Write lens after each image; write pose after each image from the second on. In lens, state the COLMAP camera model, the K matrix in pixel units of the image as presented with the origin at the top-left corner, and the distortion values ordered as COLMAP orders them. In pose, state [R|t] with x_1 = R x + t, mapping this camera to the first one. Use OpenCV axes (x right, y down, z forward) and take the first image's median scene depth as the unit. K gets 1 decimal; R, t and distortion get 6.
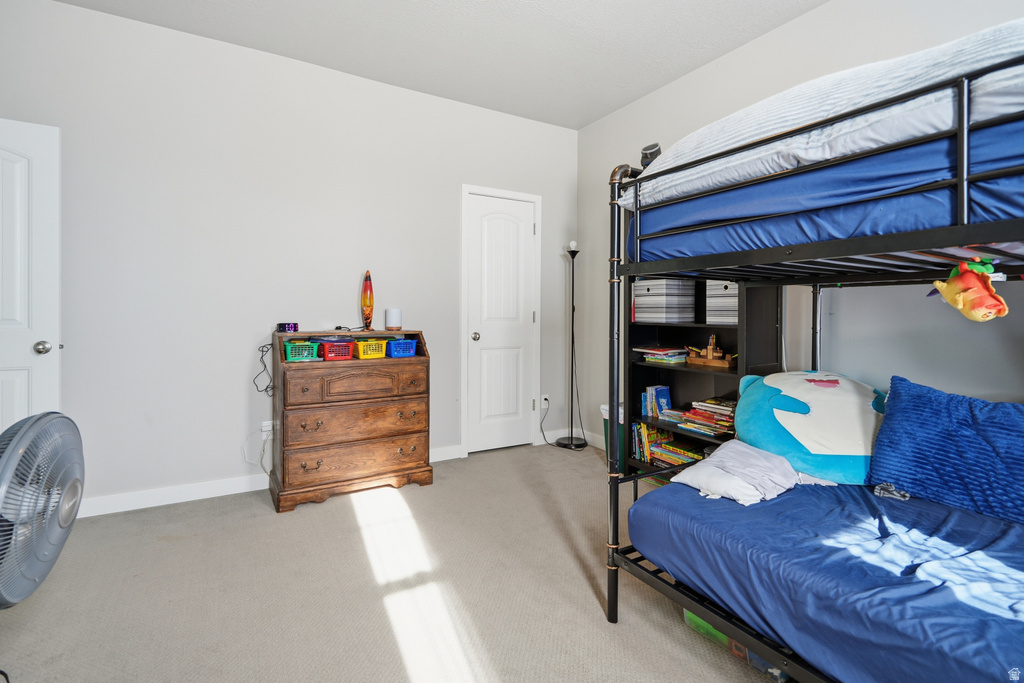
lens RADIAL K [[481.4, 0, 511.8], [0, 481.4, 314.3], [0, 0, 1]] dist [-0.001222, 0.000065]
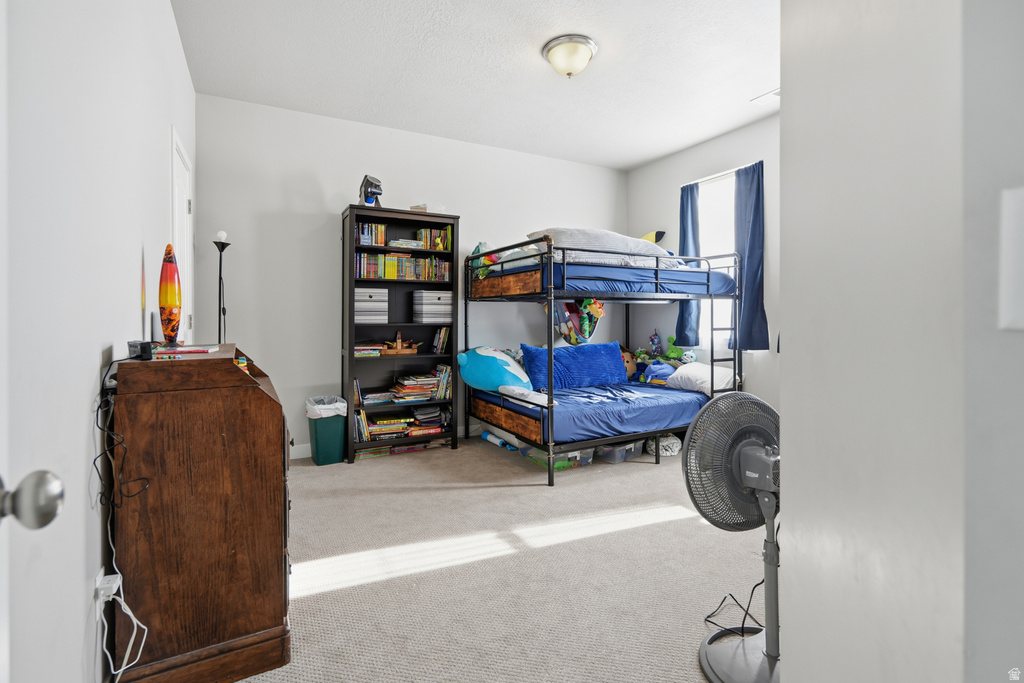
lens RADIAL K [[467.5, 0, 513.3], [0, 467.5, 323.5], [0, 0, 1]] dist [-0.019355, 0.000206]
pose [[0.041234, -0.024911, 0.998839, -0.905113], [0.003966, 0.999685, 0.024768, -0.011654], [-0.999142, 0.002940, 0.041320, 0.627536]]
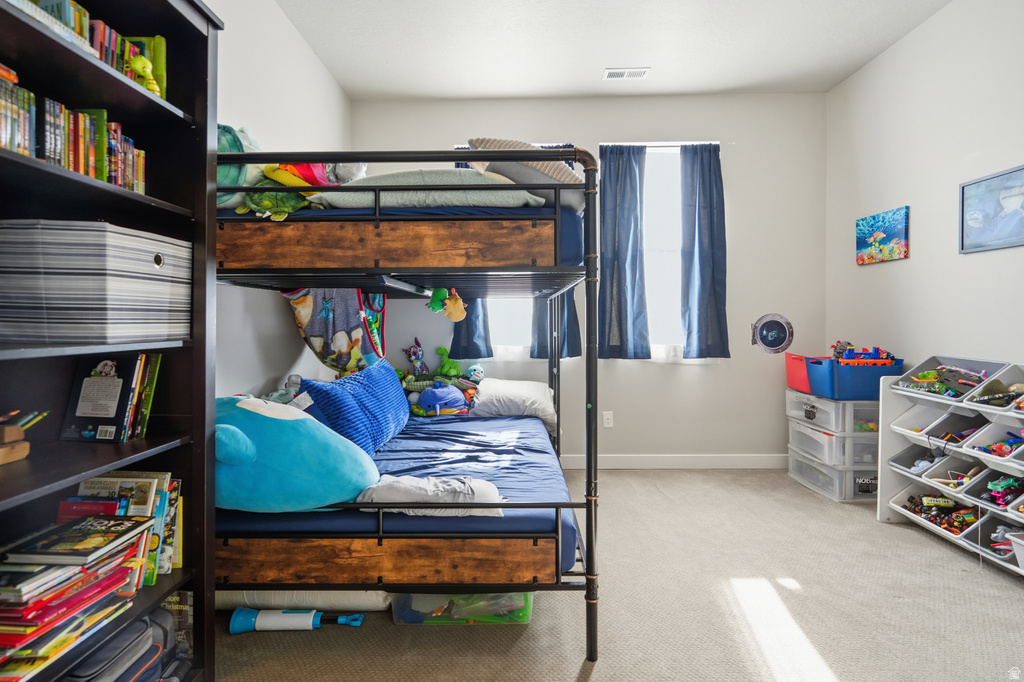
lens RADIAL K [[467.5, 0, 513.3], [0, 467.5, 323.0], [0, 0, 1]] dist [-0.019355, 0.000206]
pose [[-0.852380, -0.006696, 0.522881, -0.066493], [-0.000760, 0.999933, 0.011566, -0.000852], [-0.522923, 0.009461, -0.852327, 1.065998]]
